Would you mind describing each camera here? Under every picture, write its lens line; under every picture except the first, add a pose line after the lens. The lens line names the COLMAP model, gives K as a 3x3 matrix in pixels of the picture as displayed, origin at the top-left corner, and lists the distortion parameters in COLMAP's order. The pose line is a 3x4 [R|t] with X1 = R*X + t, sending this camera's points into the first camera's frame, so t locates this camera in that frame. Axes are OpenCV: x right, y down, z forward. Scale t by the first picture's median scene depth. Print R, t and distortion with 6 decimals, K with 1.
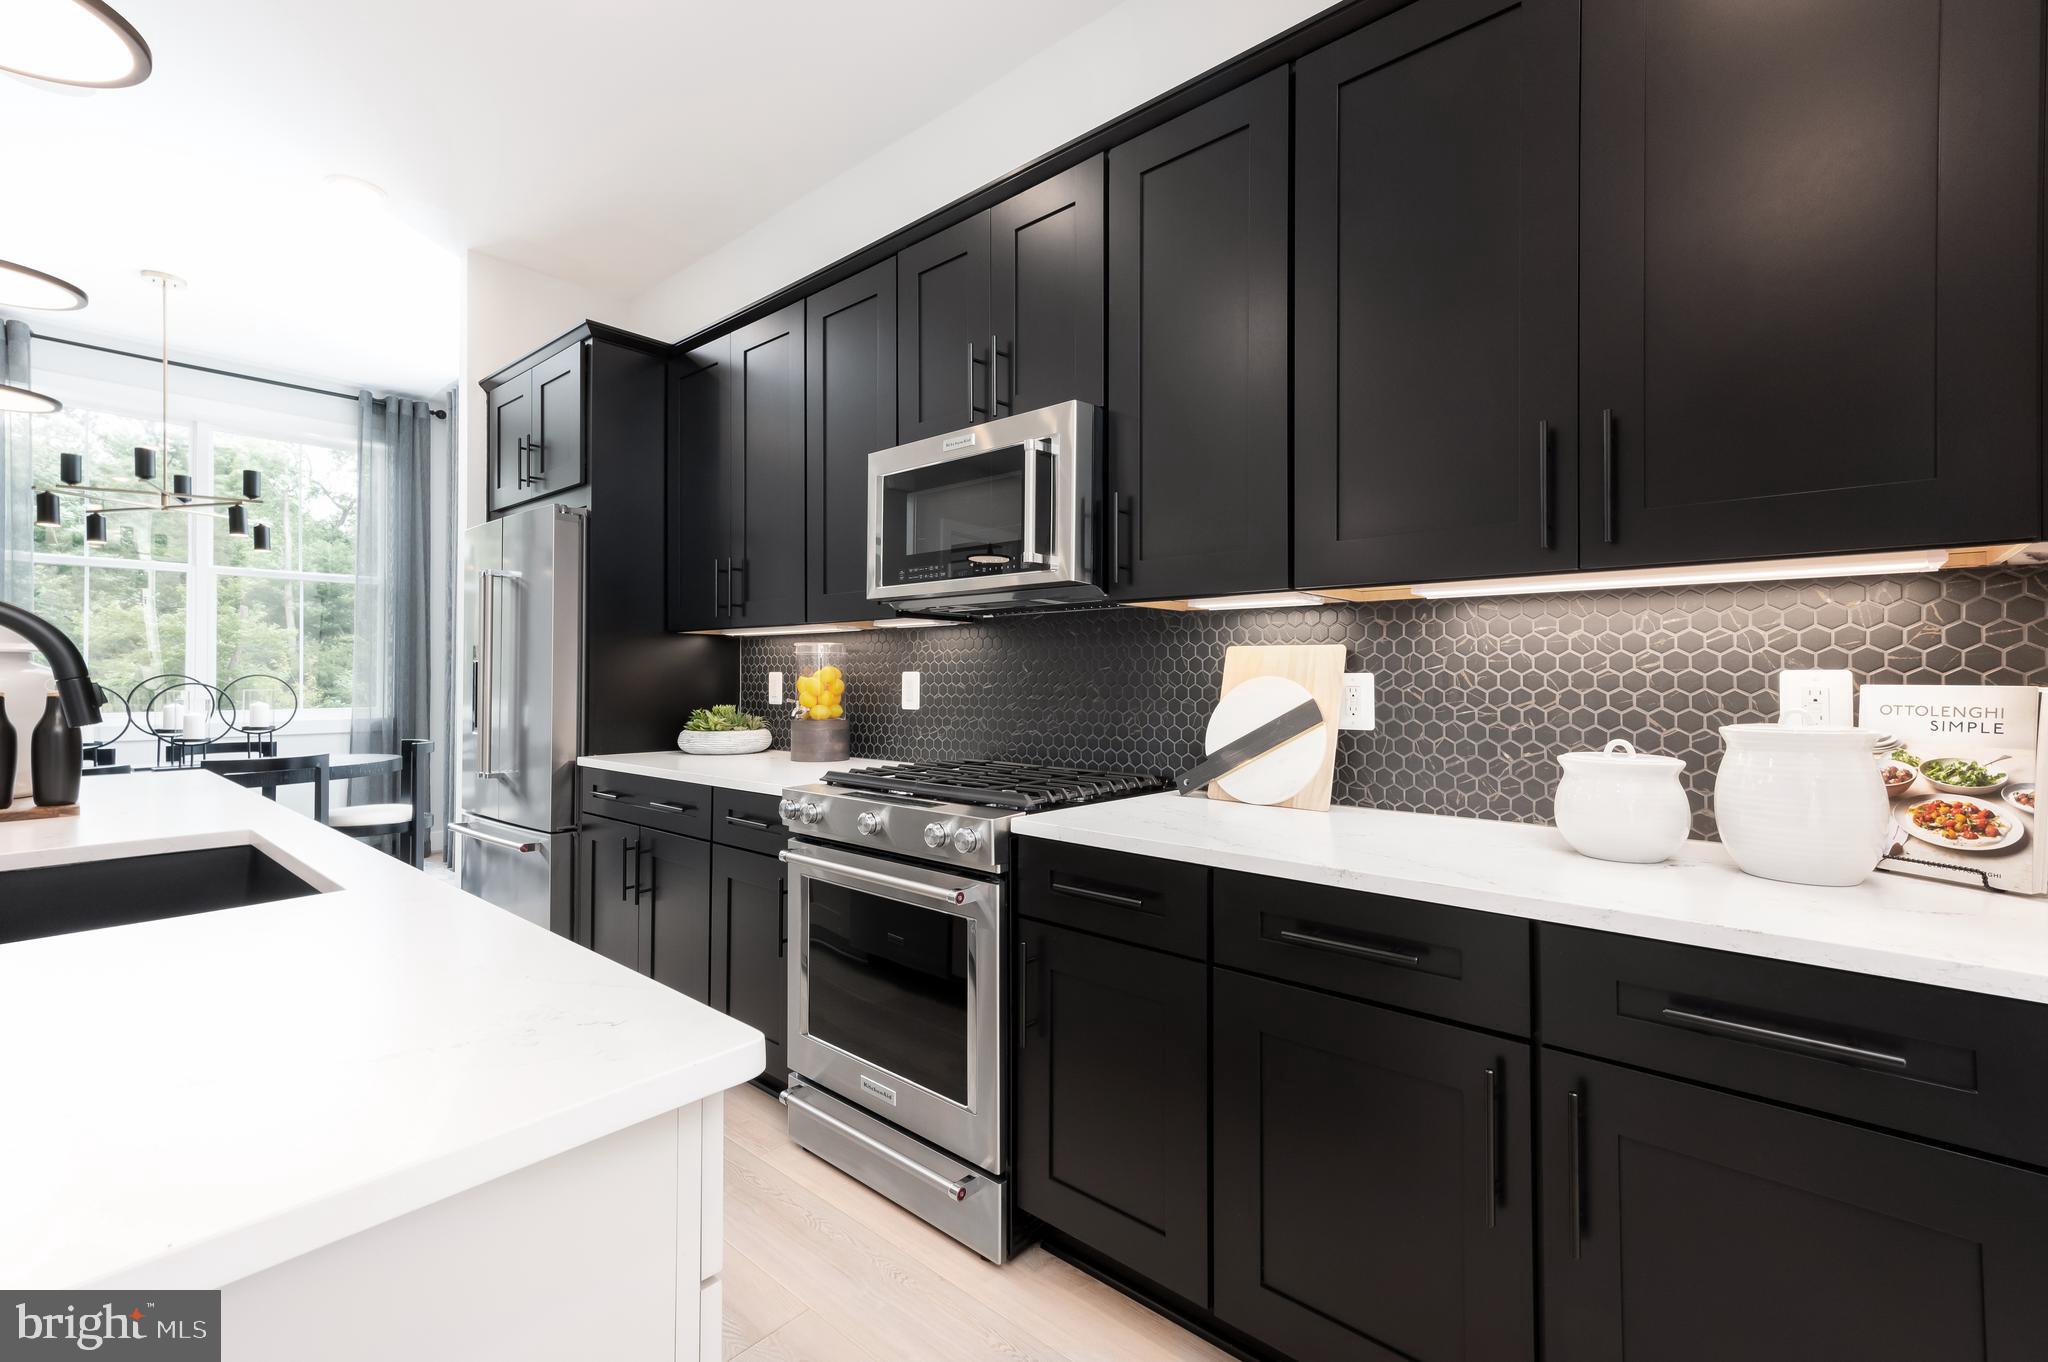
lens RADIAL K [[878.8, 0, 1039.4], [0, 878.8, 674.6], [0, 0, 1]] dist [0.013252, 0.000126]
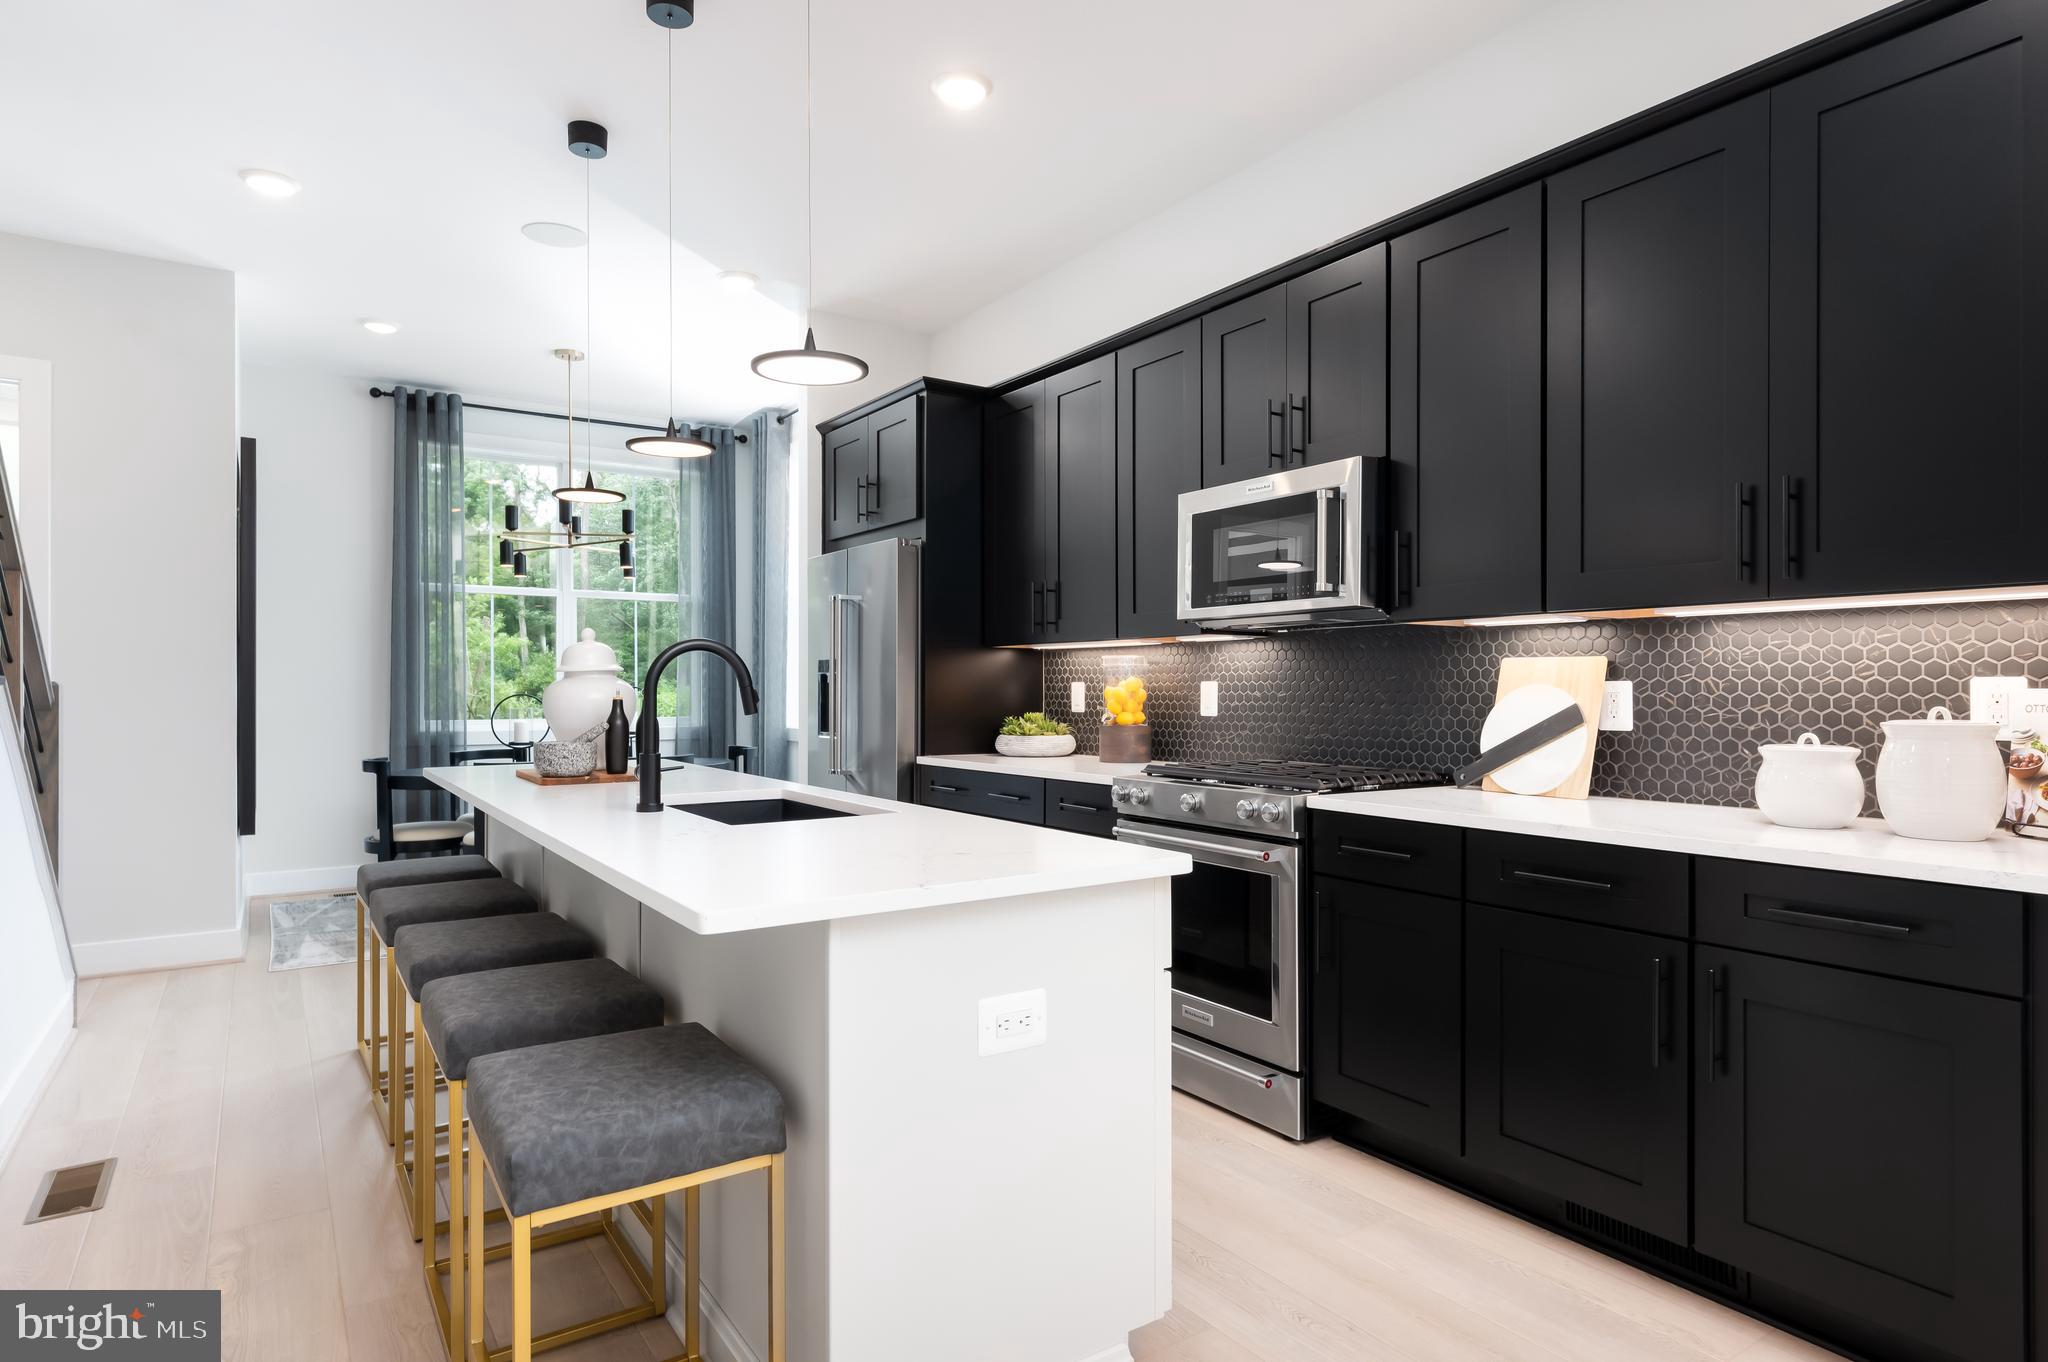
lens RADIAL K [[1130.8, 0, 1030.6], [0, 1130.8, 678.1], [0, 0, 1]] dist [0.004130, 0.000561]
pose [[0.965529, -0.003210, -0.260274, 0.006873], [0.001023, 0.999963, -0.008538, 0.005791], [0.260292, 0.007978, 0.965497, -0.577478]]
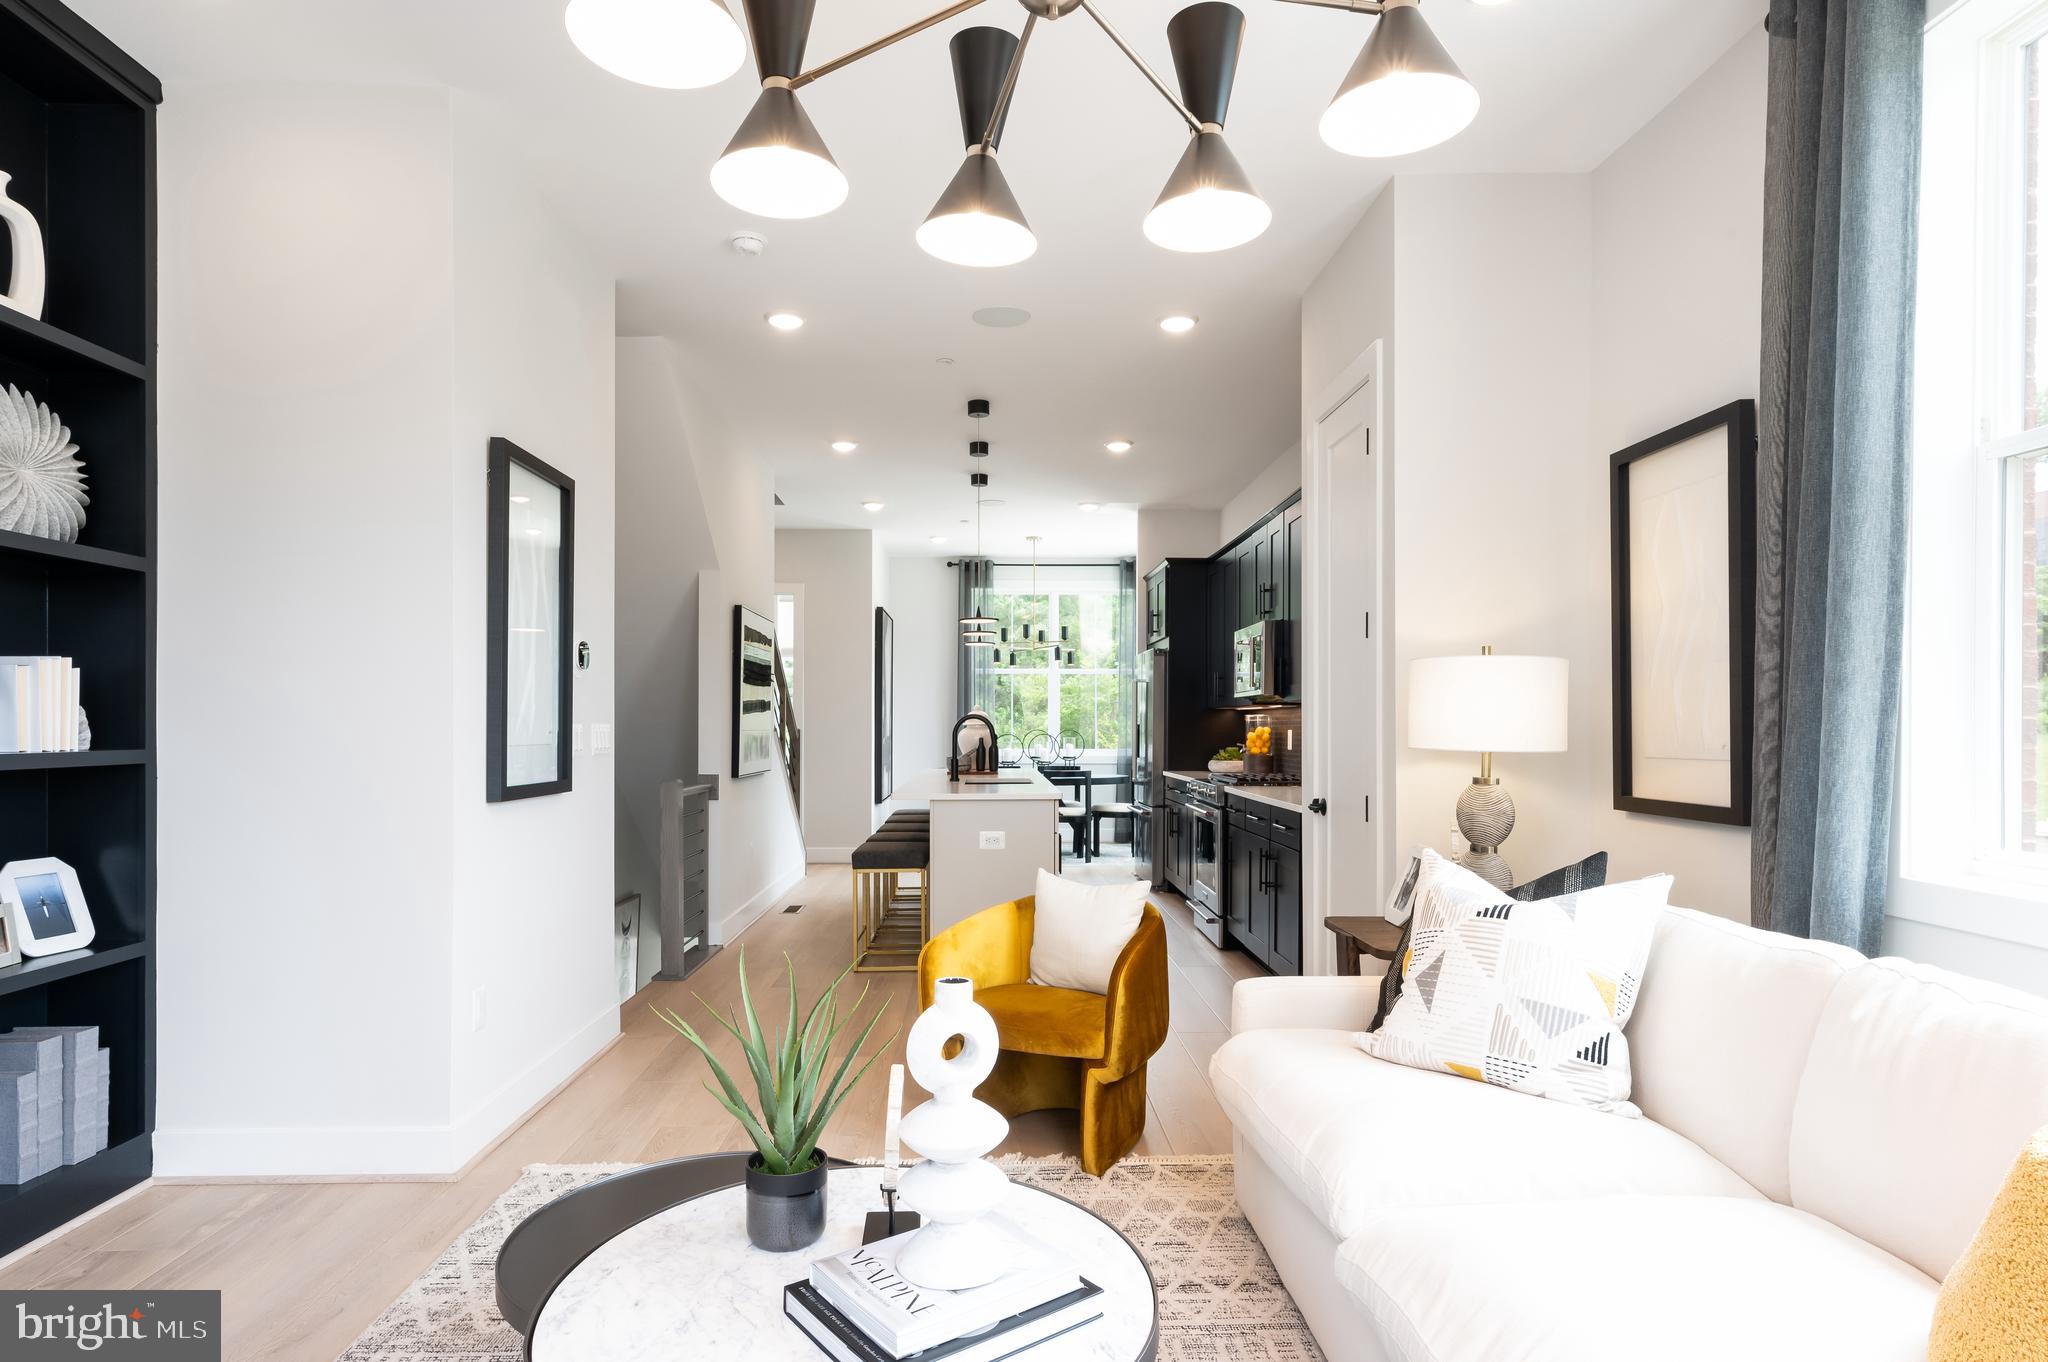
lens RADIAL K [[1130.8, 0, 1024.4], [0, 1130.8, 700.1], [0, 0, 1]] dist [0.004130, 0.000561]
pose [[0.678751, -0.017340, -0.734164, 1.779877], [0.000766, 0.999737, -0.022904, -0.017653], [0.734368, 0.014984, 0.678586, -1.527818]]
